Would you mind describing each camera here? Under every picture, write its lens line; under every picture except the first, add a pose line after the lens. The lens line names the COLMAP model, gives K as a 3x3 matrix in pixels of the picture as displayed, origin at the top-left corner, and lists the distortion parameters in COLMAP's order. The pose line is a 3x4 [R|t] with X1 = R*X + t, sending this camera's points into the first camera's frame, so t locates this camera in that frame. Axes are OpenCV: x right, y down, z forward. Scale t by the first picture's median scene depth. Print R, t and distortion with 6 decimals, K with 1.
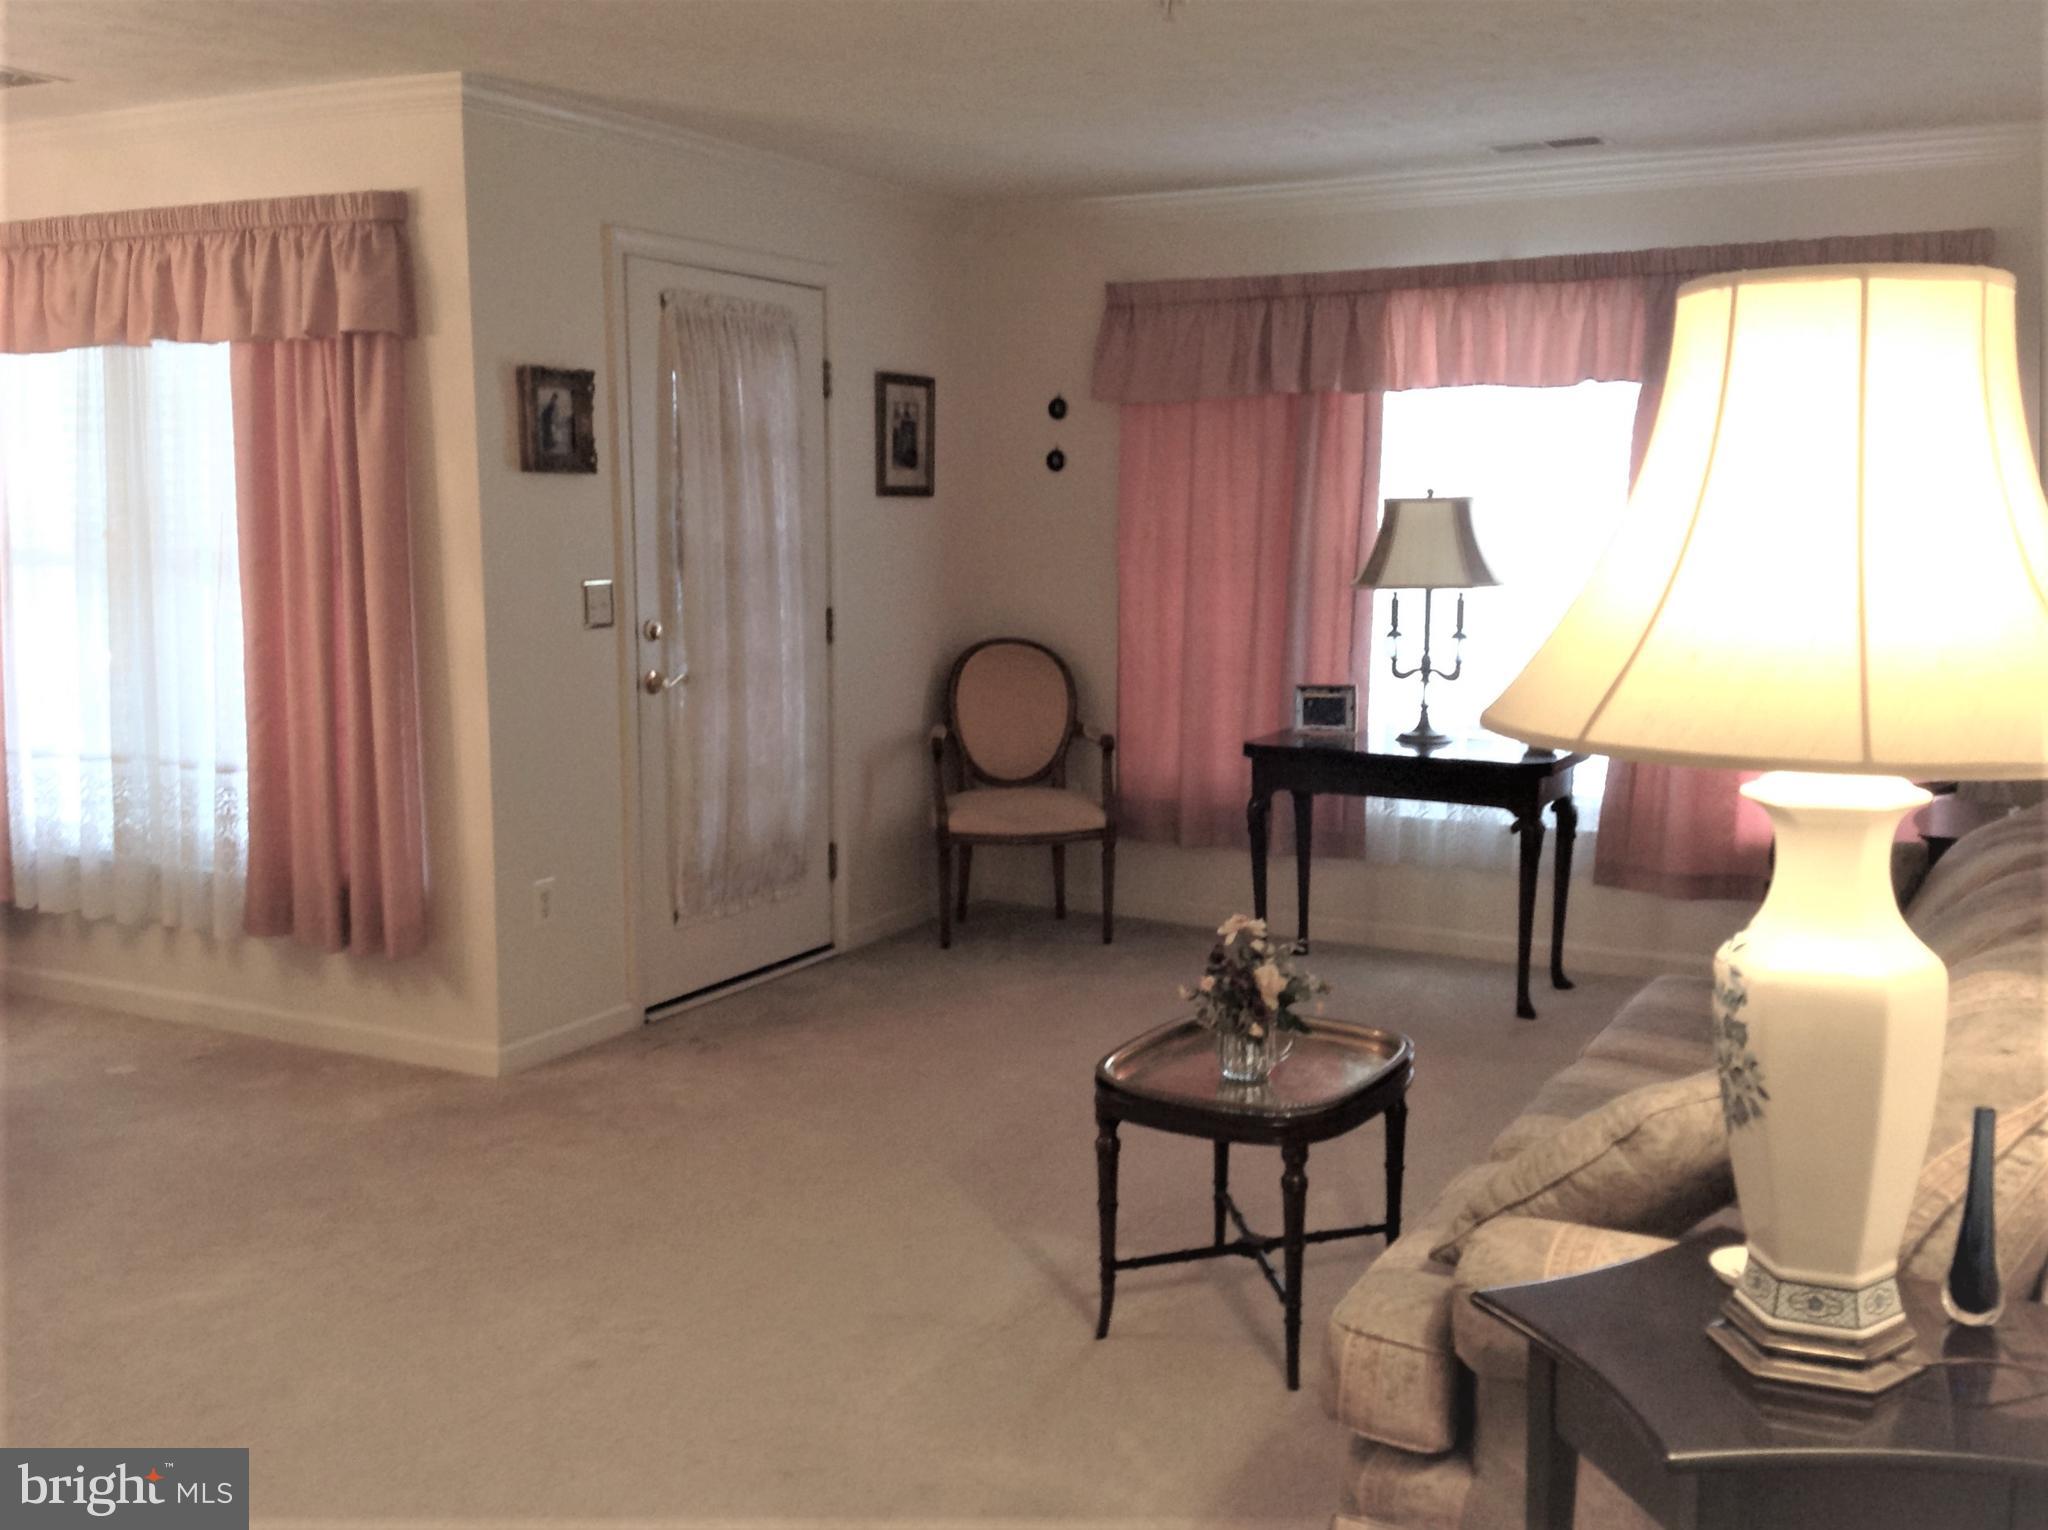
lens RADIAL K [[1907.2, 0, 1010.4], [0, 1907.2, 755.7], [0, 0, 1]] dist [0.034108, 0.000000]
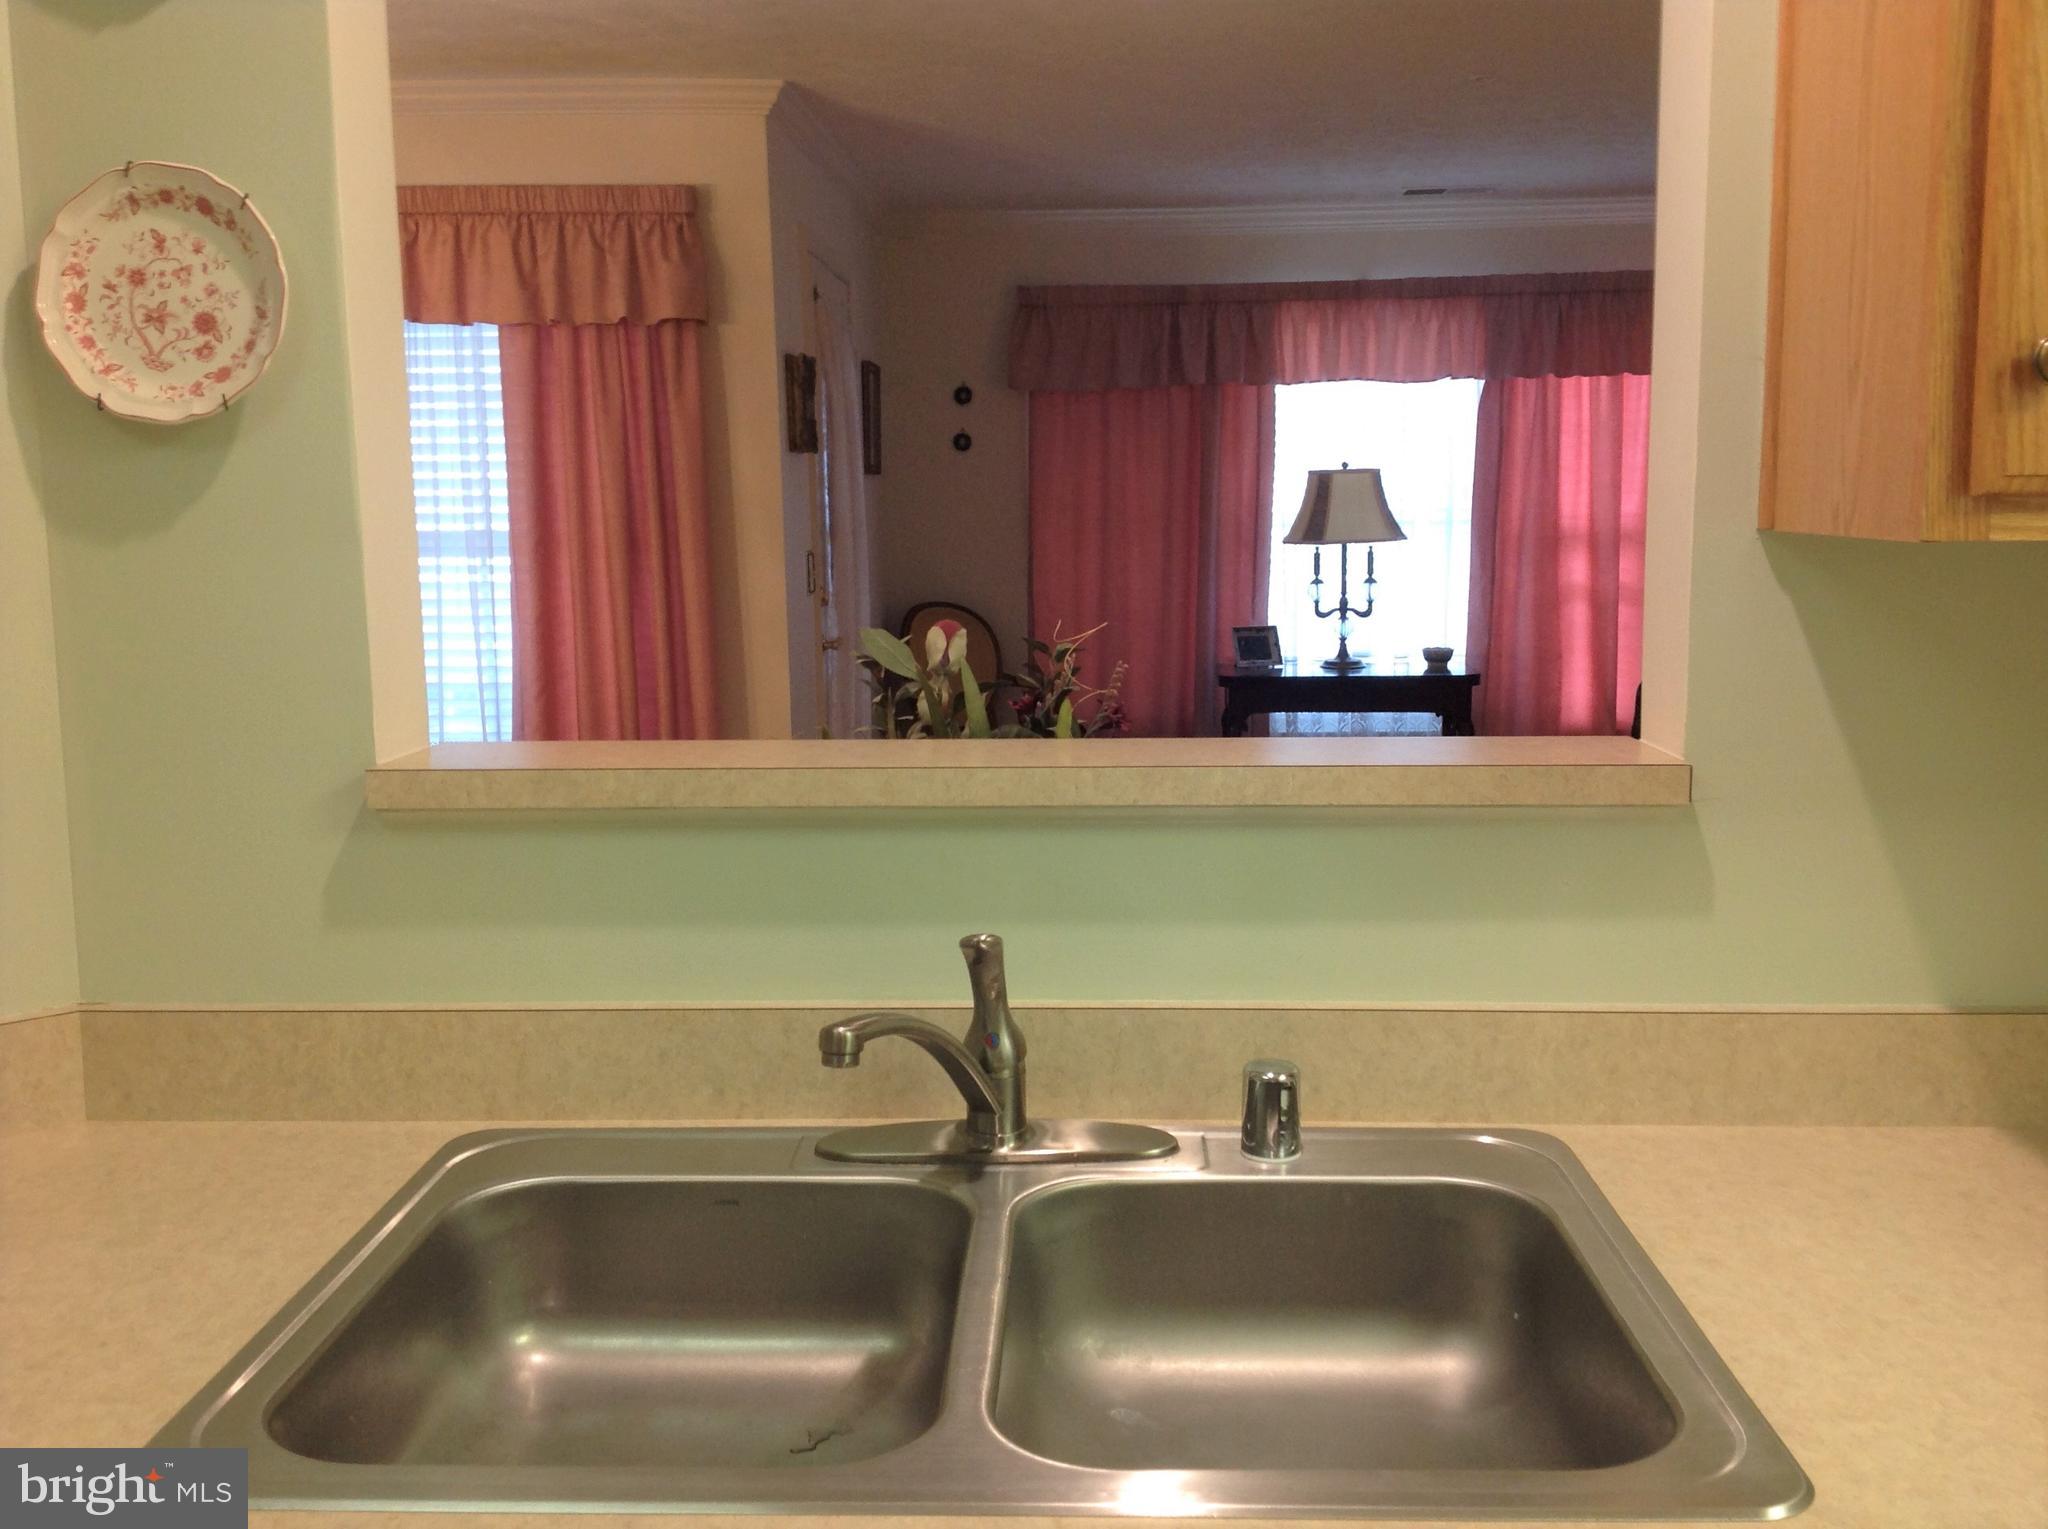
lens RADIAL K [[1907.2, 0, 1022.9], [0, 1907.2, 786.8], [0, 0, 1]] dist [0.034108, 0.000000]
pose [[0.897803, -0.080094, 0.433052, -0.579217], [0.071667, 0.996787, 0.035776, 0.012172], [-0.434526, -0.001084, 0.900659, -0.032983]]
